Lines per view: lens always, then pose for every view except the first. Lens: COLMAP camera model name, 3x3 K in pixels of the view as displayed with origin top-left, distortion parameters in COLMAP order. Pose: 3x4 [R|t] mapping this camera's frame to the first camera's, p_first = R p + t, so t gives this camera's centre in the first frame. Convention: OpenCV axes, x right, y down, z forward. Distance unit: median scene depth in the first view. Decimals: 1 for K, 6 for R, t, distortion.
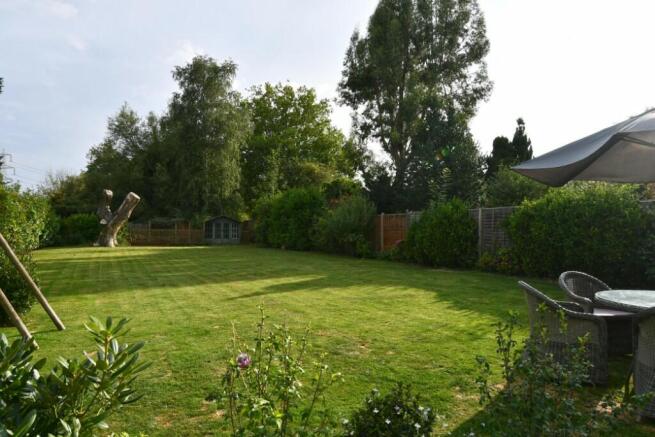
lens RADIAL K [[433.2, 0, 330.3], [0, 433.2, 219.3], [0, 0, 1]] dist [0.007160, 0.001794]
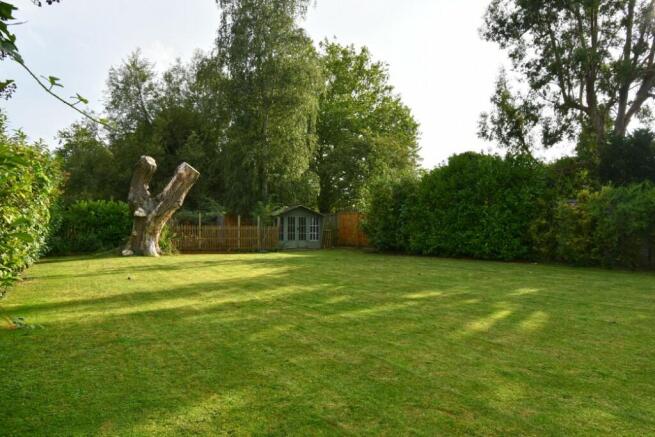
lens RADIAL K [[433.2, 0, 321.7], [0, 433.2, 218.8], [0, 0, 1]] dist [0.007160, 0.001794]
pose [[0.997358, -0.003512, 0.072559, -0.317901], [0.003787, 0.999986, -0.003653, 0.016583], [-0.072545, 0.003918, 0.997357, 0.406115]]
